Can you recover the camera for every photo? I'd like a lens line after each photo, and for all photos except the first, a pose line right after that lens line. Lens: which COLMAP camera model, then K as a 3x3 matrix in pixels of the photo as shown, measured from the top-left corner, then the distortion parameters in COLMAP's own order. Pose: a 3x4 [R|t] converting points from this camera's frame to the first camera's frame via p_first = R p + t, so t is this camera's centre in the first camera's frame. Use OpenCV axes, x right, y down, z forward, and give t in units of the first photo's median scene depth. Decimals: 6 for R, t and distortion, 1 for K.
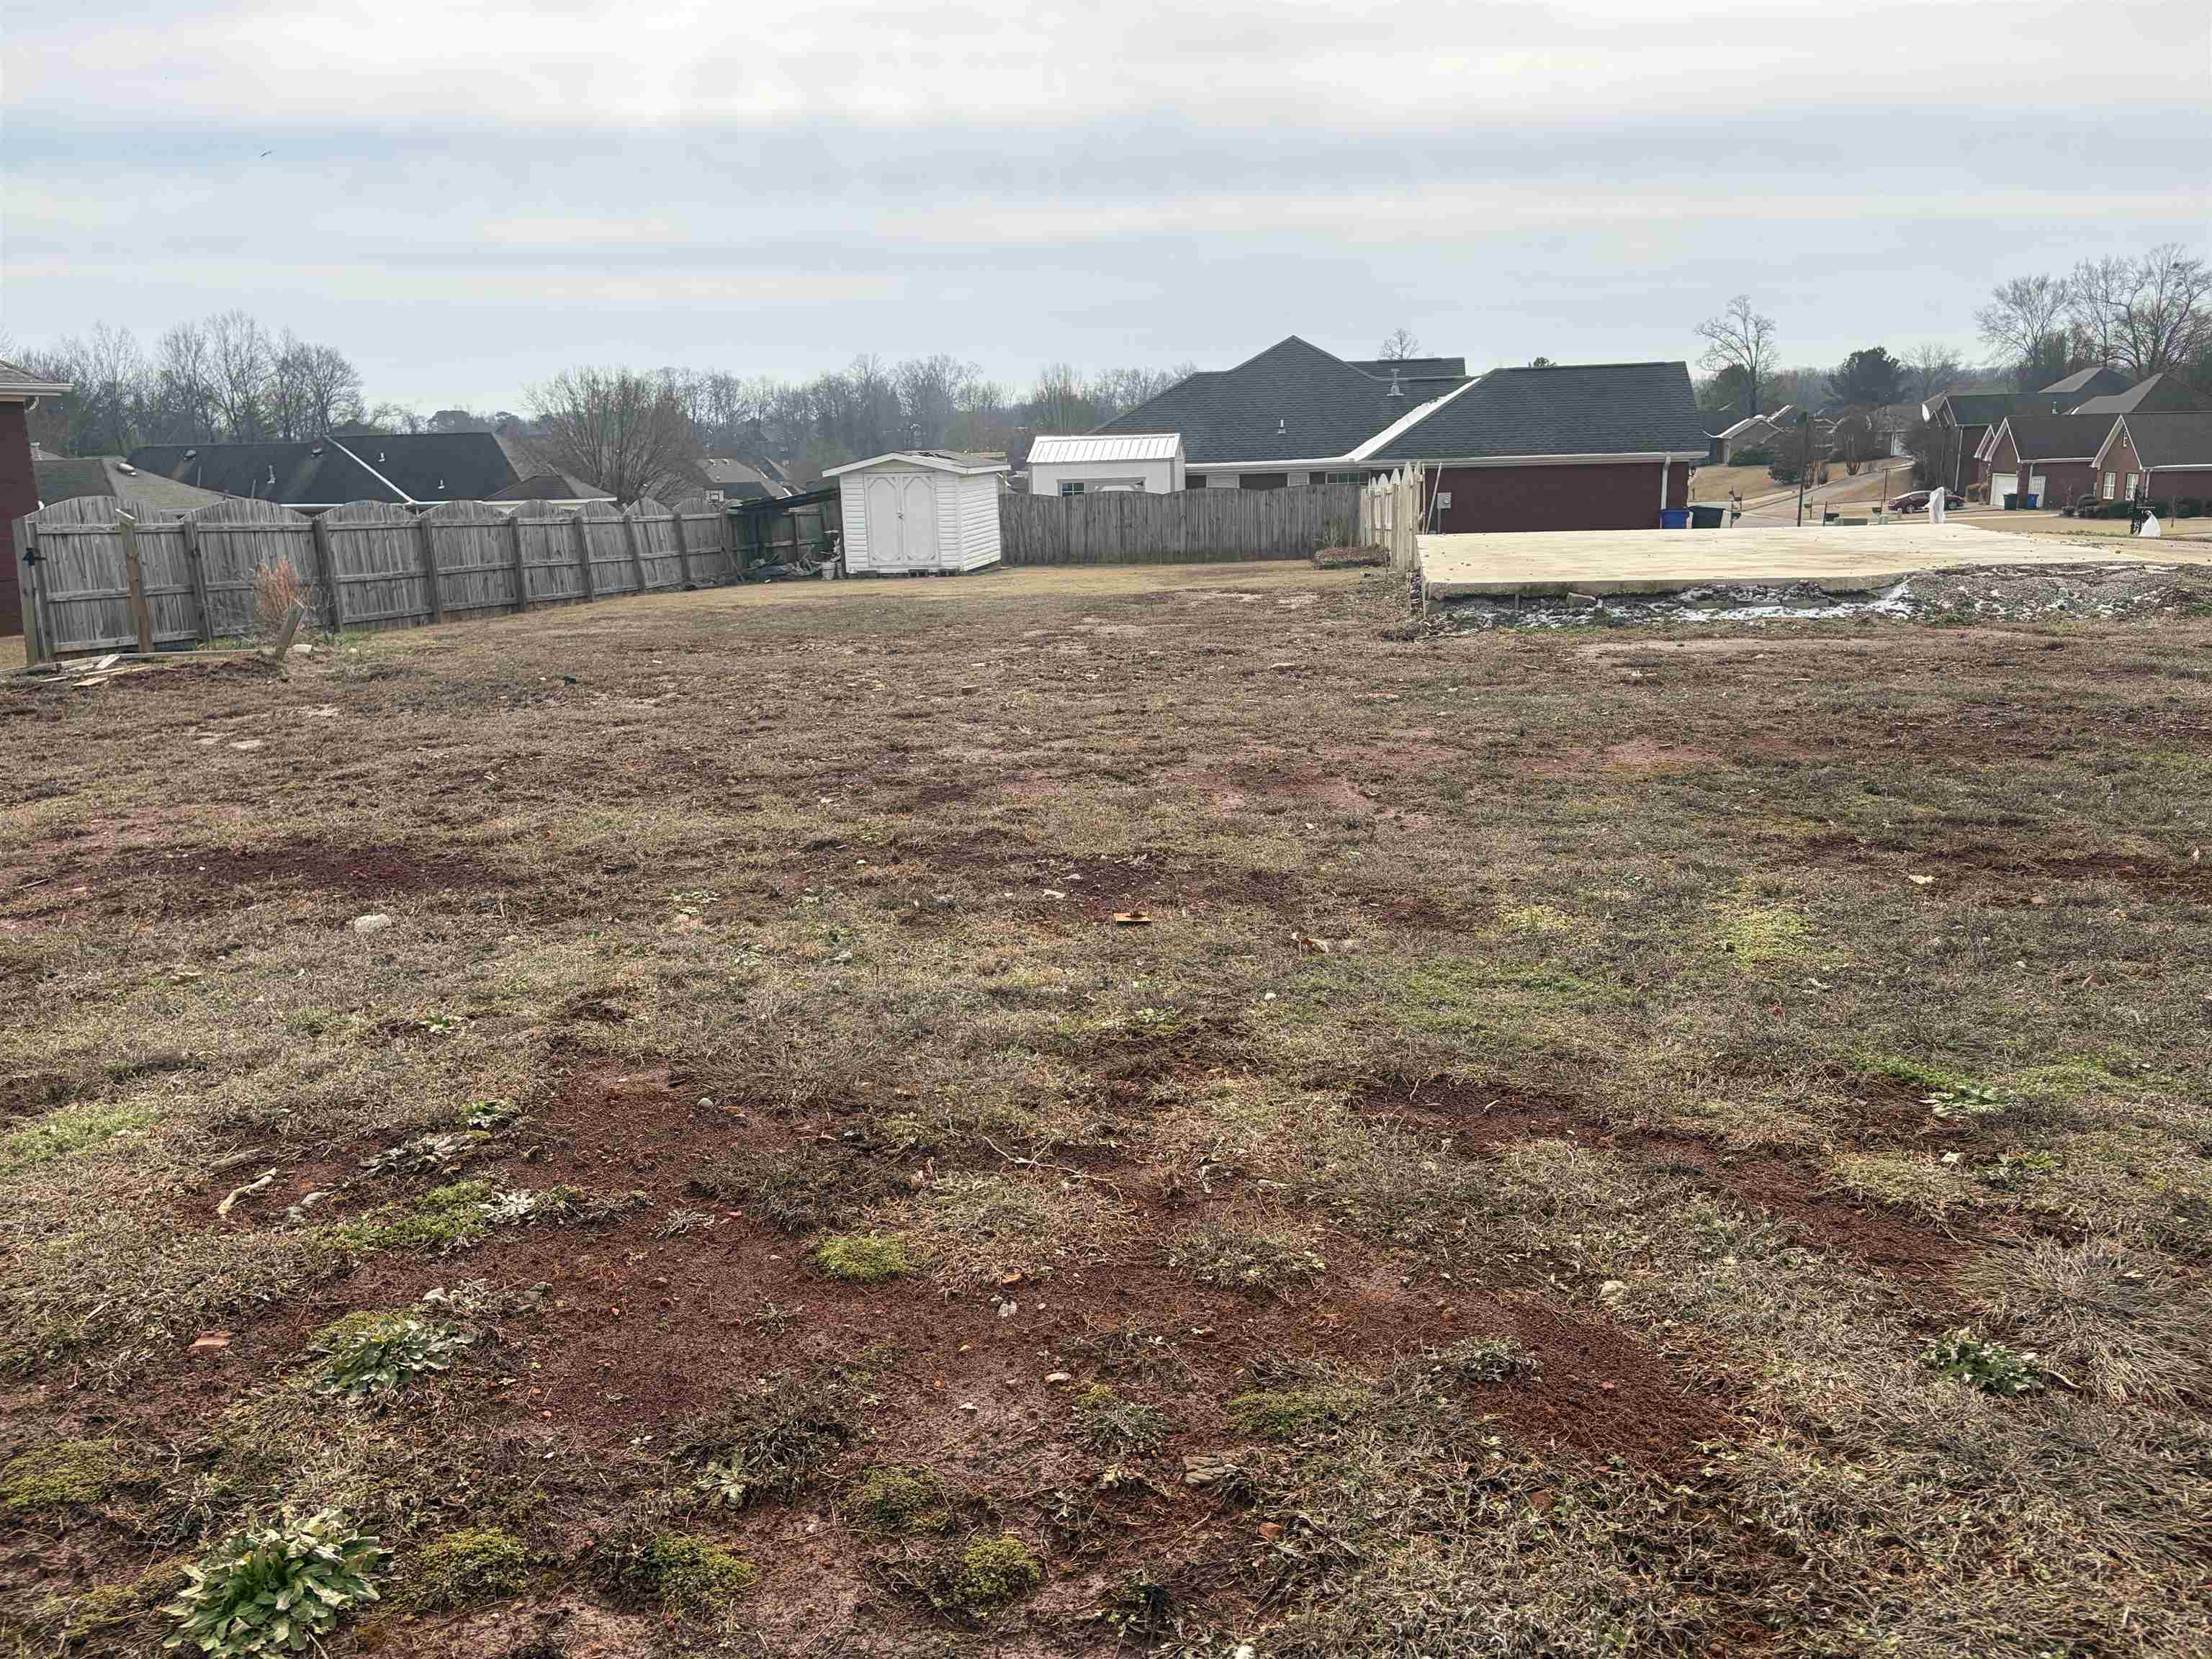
lens RADIAL K [[1710.9, 0, 1097.7], [0, 1710.9, 845.2], [0, 0, 1]] dist [0.078115, -0.075822]
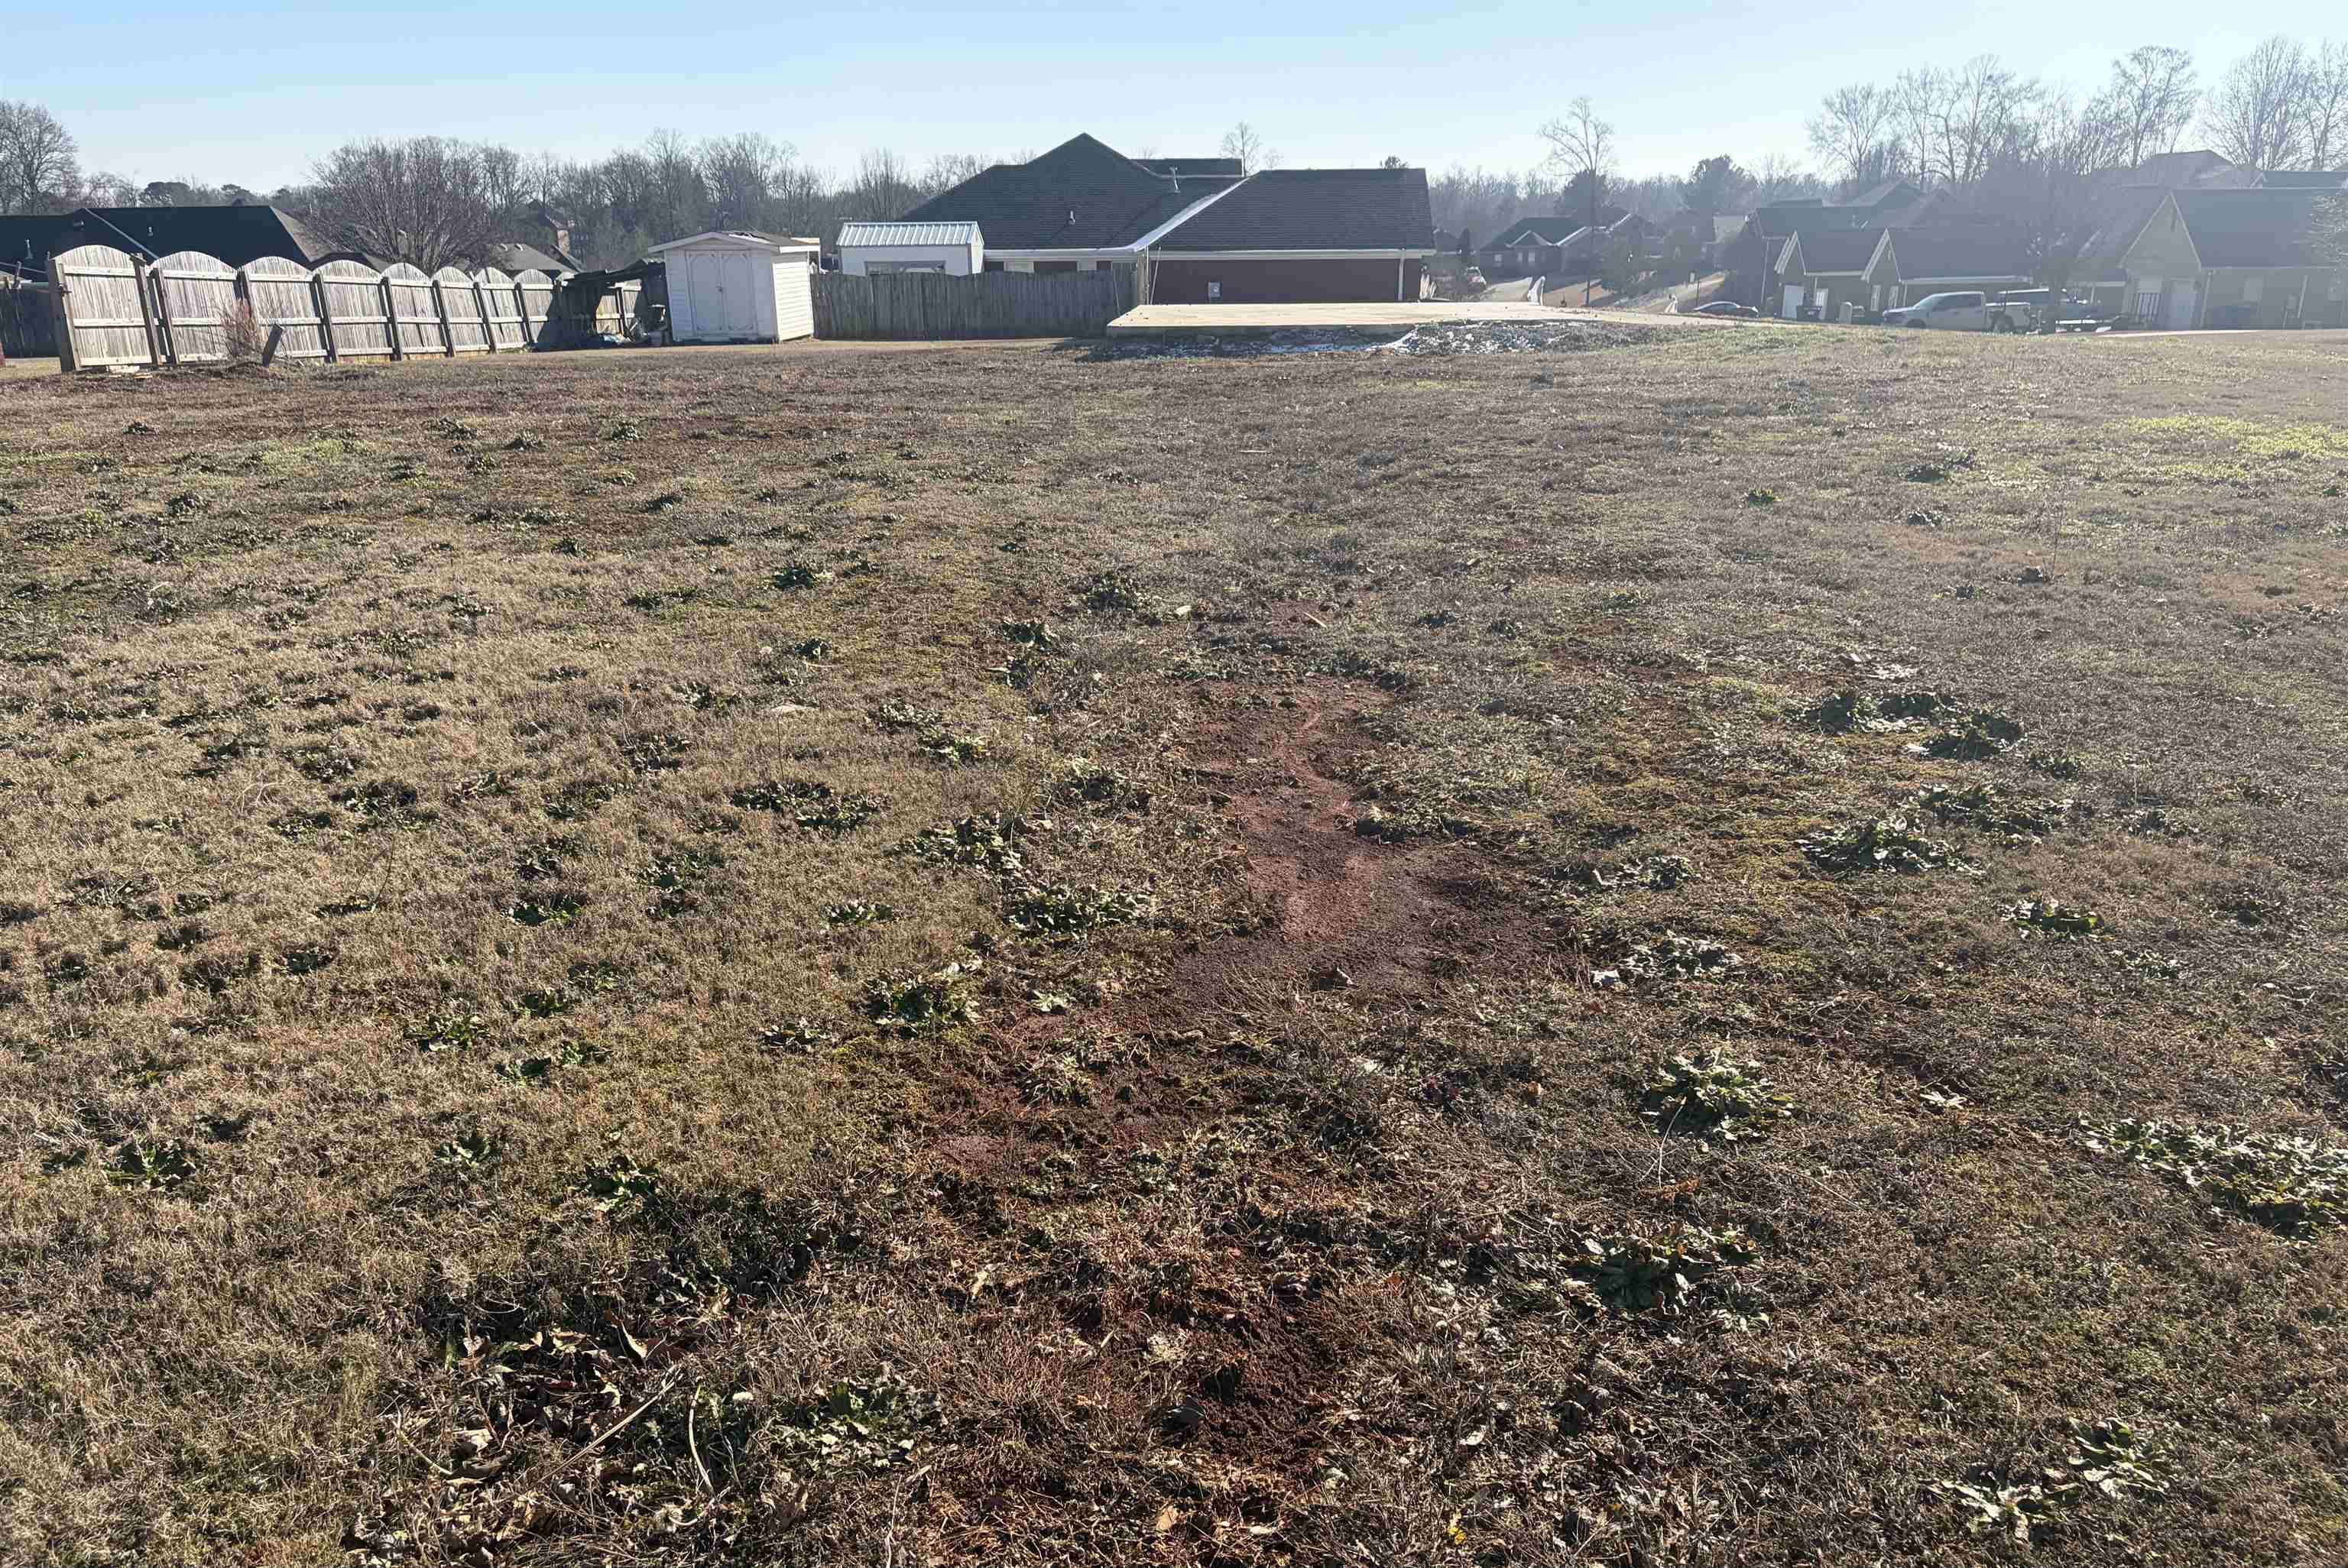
lens RADIAL K [[1813.3, 0, 1189.0], [0, 1813.3, 893.7], [0, 0, 1]] dist [0.051688, -0.031914]
pose [[0.991224, -0.026771, 0.129454, 0.019213], [0.012007, 0.993465, 0.113507, 0.056410], [-0.131647, -0.110956, 0.985067, -0.216762]]
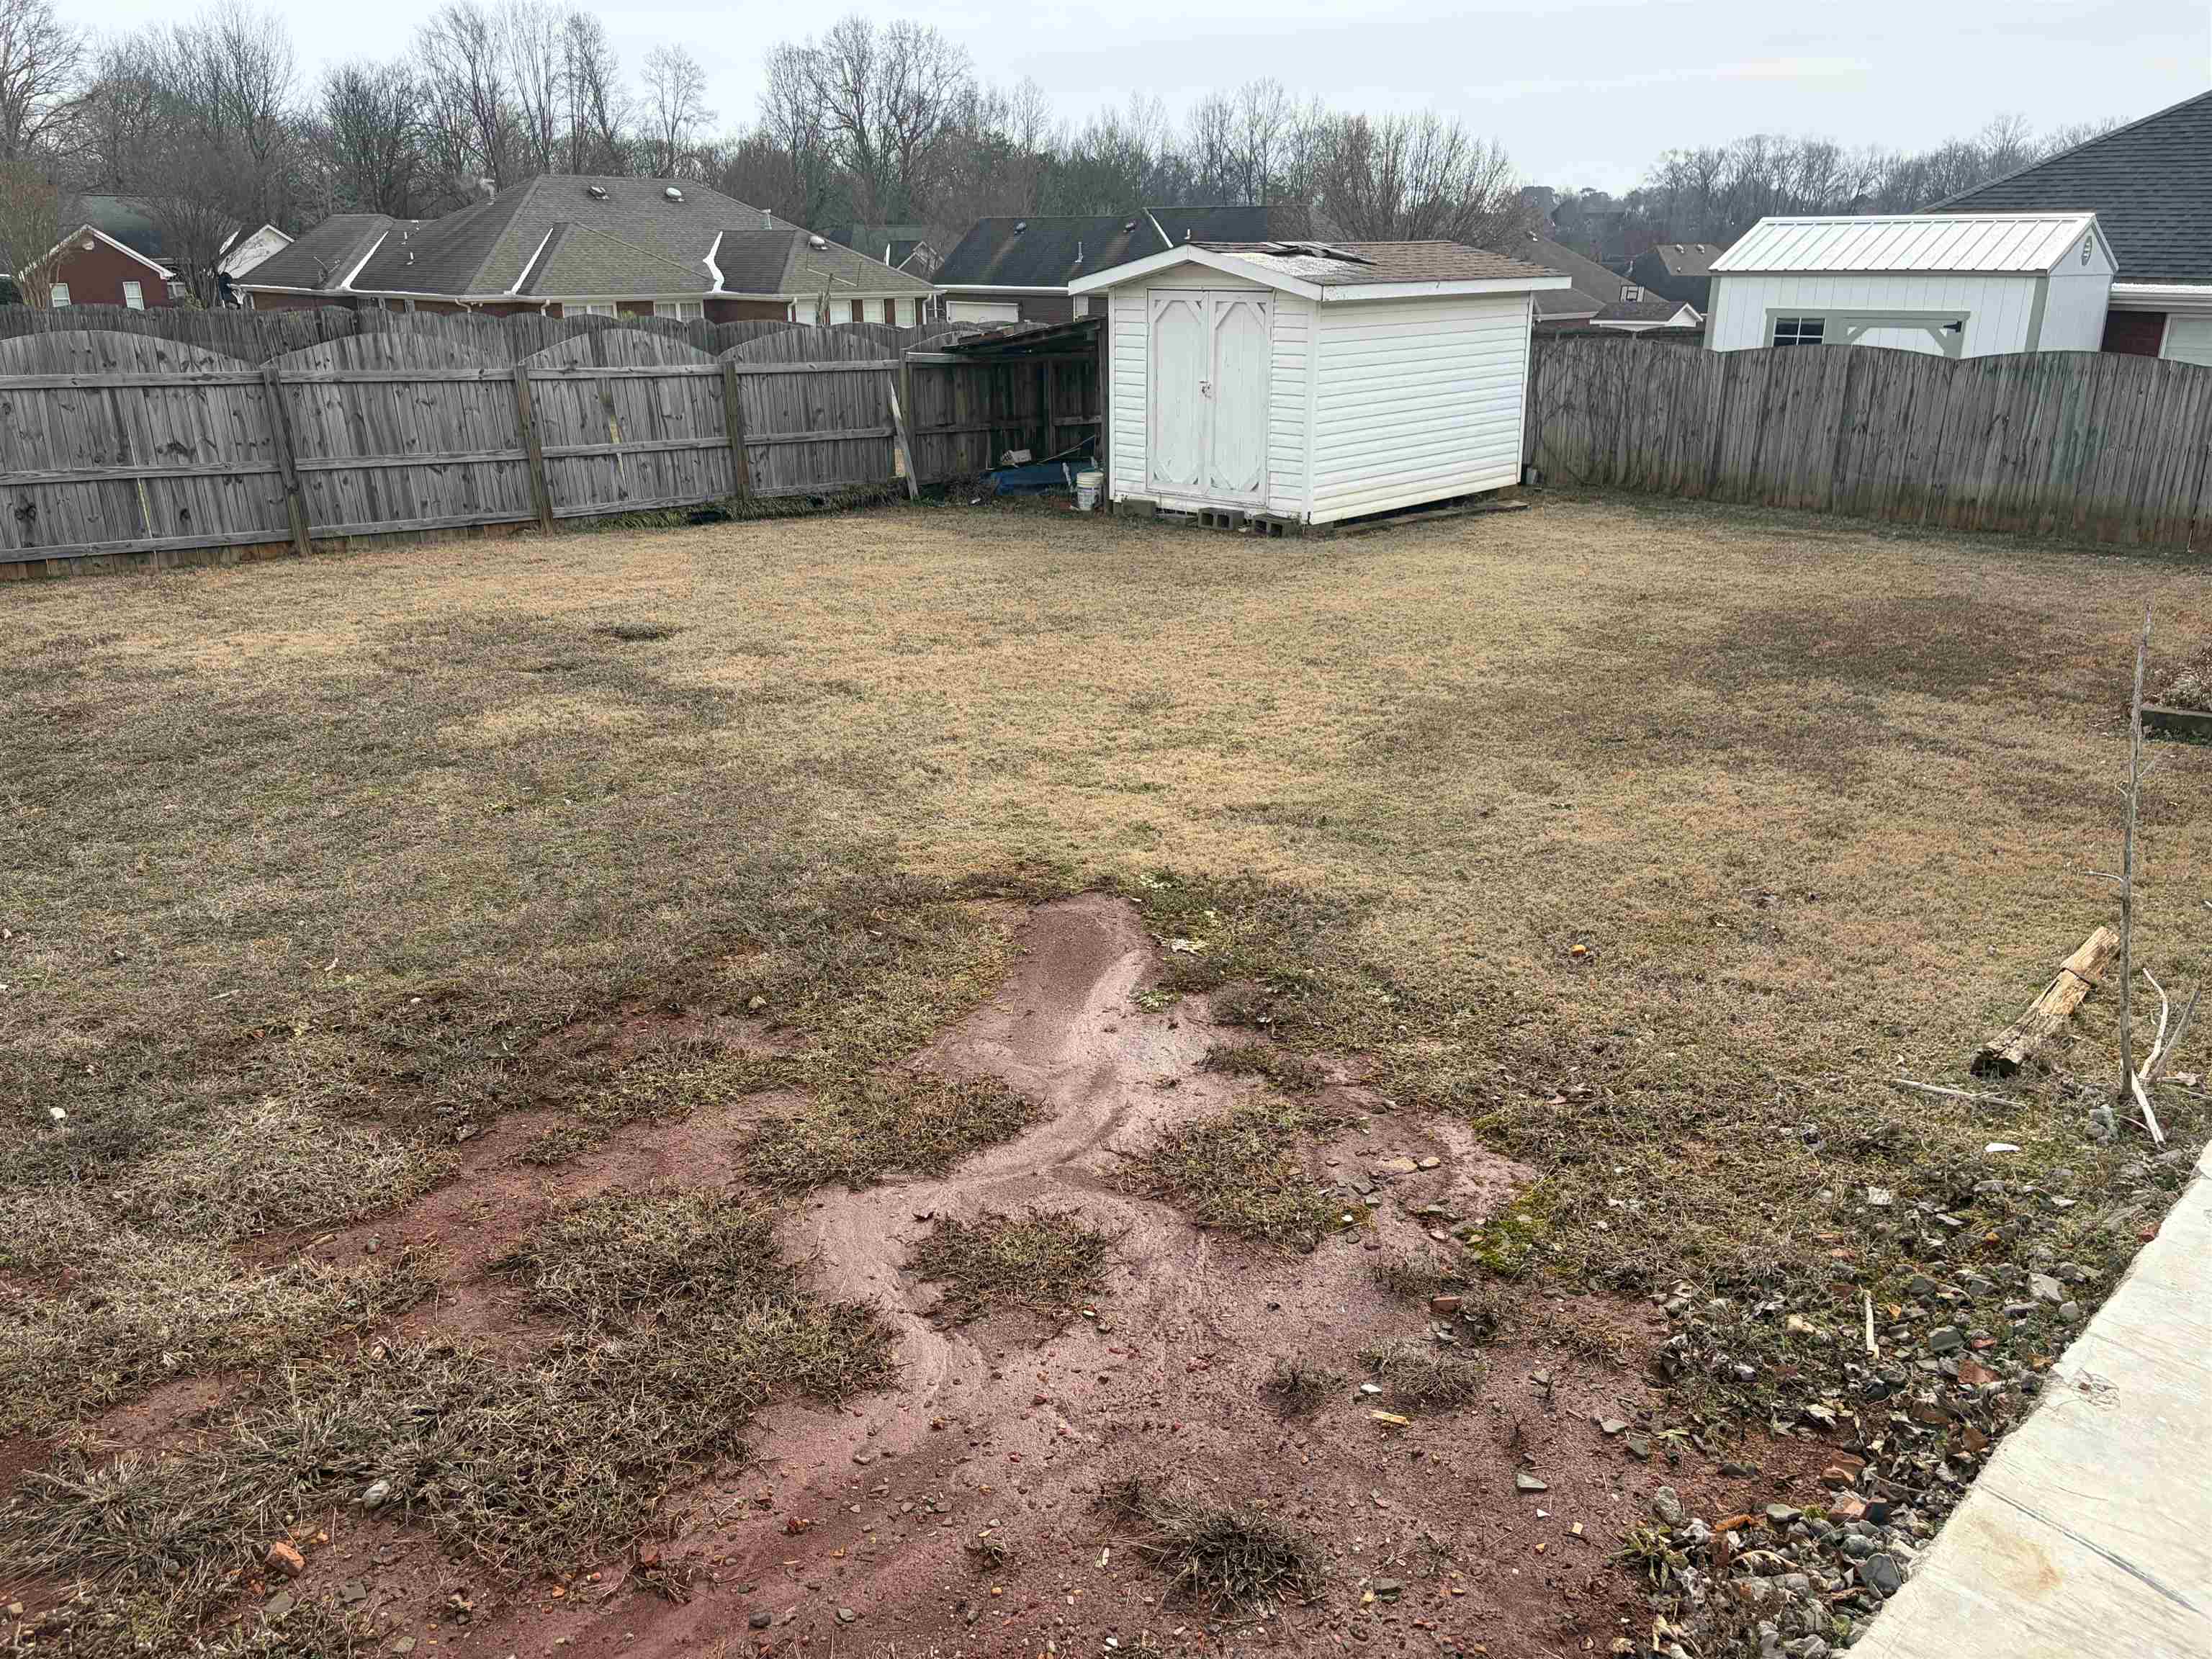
lens RADIAL K [[1710.9, 0, 1109.4], [0, 1710.9, 835.1], [0, 0, 1]] dist [0.078115, -0.075822]
pose [[0.832302, 0.205196, -0.514945, 0.099300], [-0.146949, 0.977401, 0.151964, -0.113351], [0.534490, -0.050809, 0.843646, 0.475378]]
